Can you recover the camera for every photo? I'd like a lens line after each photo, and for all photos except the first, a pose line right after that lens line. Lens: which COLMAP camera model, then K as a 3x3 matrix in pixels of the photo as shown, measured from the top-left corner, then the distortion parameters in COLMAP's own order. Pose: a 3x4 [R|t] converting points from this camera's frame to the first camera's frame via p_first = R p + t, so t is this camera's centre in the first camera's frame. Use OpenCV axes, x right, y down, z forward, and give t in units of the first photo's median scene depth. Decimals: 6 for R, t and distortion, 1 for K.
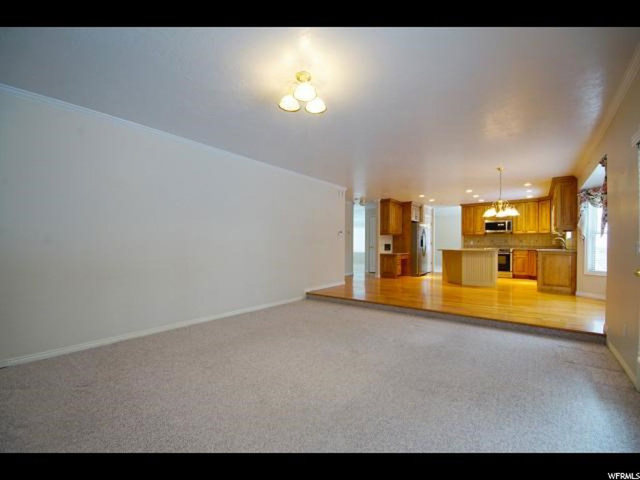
lens RADIAL K [[279.9, 0, 317.5], [0, 279.9, 245.4], [0, 0, 1]] dist [0.003157, -0.007894]
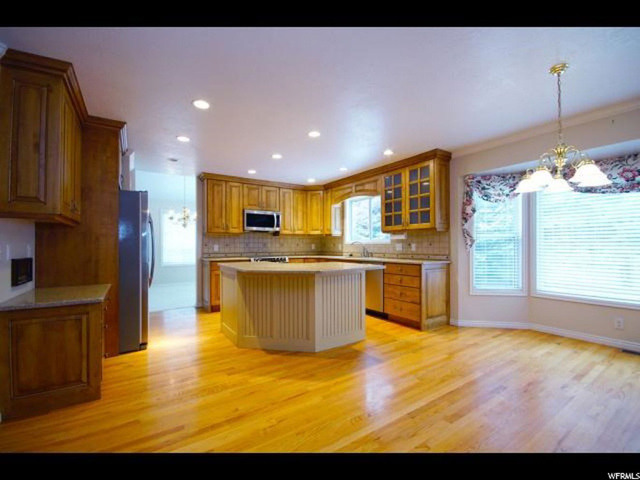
lens RADIAL K [[279.9, 0, 323.3], [0, 279.9, 243.4], [0, 0, 1]] dist [0.003157, -0.007894]
pose [[0.294935, 0.002154, 0.955515, 0.101412], [0.004101, 0.999985, -0.003520, -0.016314], [-0.955509, 0.004957, 0.294921, 0.714285]]
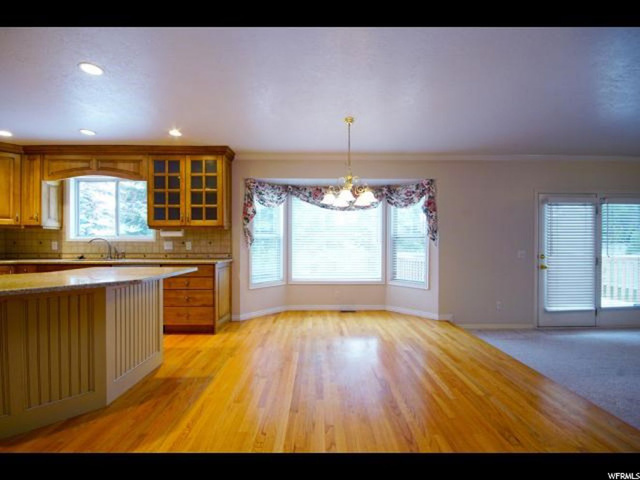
lens RADIAL K [[279.9, 0, 320.0], [0, 279.9, 245.2], [0, 0, 1]] dist [0.003157, -0.007894]
pose [[-0.633802, -0.009136, 0.773441, 0.144602], [-0.003523, 0.999954, 0.008924, -0.016297], [-0.773487, 0.002931, -0.633805, 0.834366]]
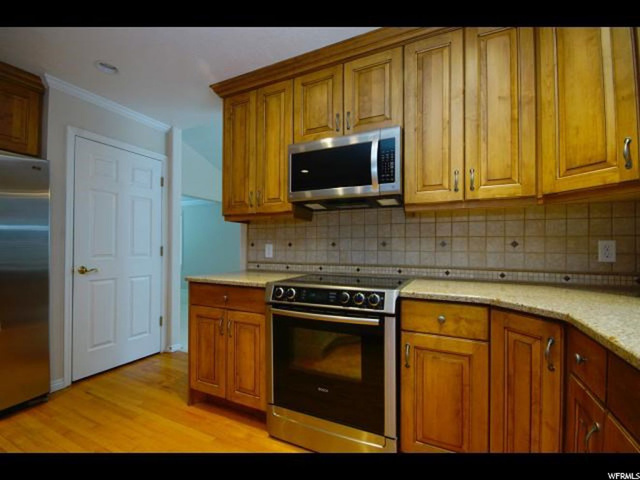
lens RADIAL K [[279.9, 0, 320.7], [0, 279.9, 245.9], [0, 0, 1]] dist [0.003157, -0.007894]
pose [[0.974890, 0.001087, 0.222683, 0.604774], [0.000460, 0.999976, -0.006897, -0.012490], [-0.222685, 0.006826, 0.974866, 0.835100]]
